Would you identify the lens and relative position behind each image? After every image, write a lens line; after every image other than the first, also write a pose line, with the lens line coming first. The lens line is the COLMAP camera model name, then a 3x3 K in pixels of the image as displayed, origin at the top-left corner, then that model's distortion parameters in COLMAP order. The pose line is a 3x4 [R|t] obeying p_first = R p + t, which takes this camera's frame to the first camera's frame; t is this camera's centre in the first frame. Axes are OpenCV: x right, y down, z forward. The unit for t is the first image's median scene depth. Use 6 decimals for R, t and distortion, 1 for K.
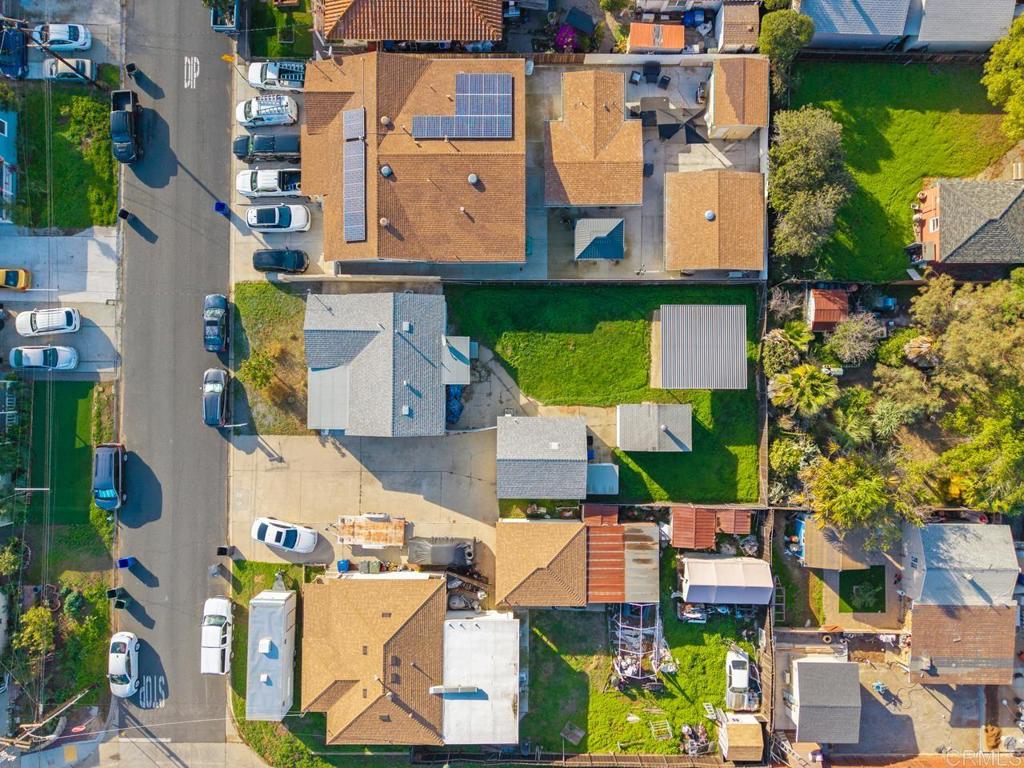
lens RADIAL K [[677.9, 0, 509.3], [0, 677.9, 382.7], [0, 0, 1]] dist [0.040445, -0.048689]
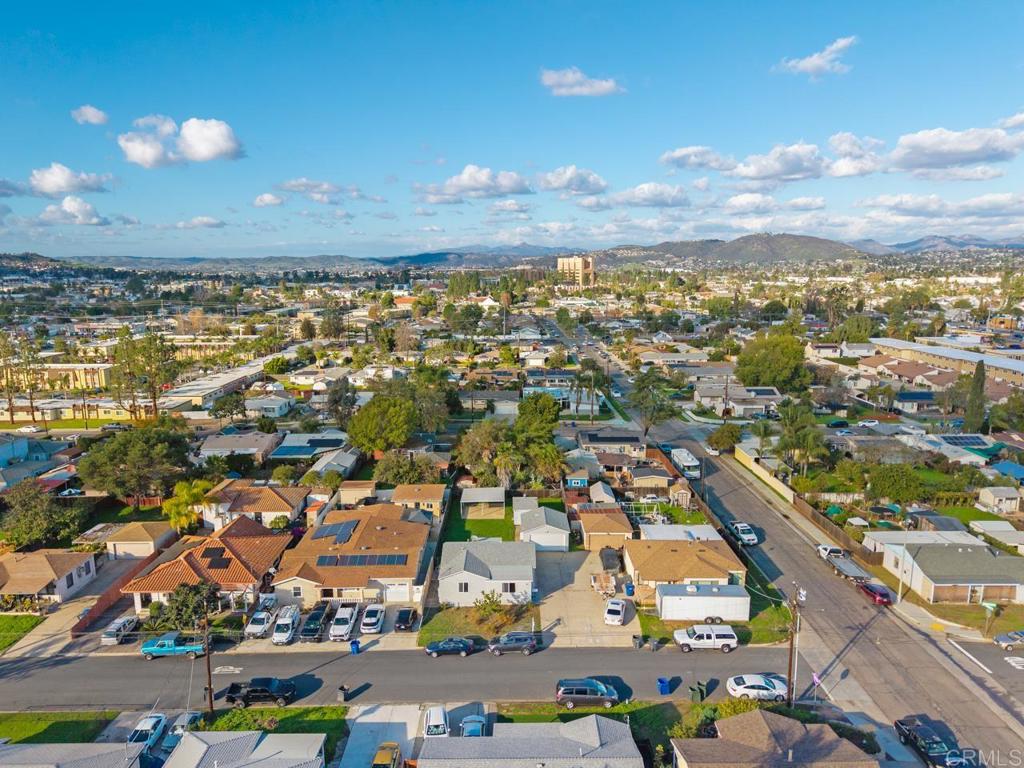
lens RADIAL K [[714.1, 0, 511.6], [0, 714.1, 369.4], [0, 0, 1]] dist [0.041652, -0.049823]
pose [[-0.015005, -0.120891, 0.992552, -1.644340], [0.999880, 0.002135, 0.015375, 0.001134], [-0.003978, 0.992663, 0.120845, 0.360968]]
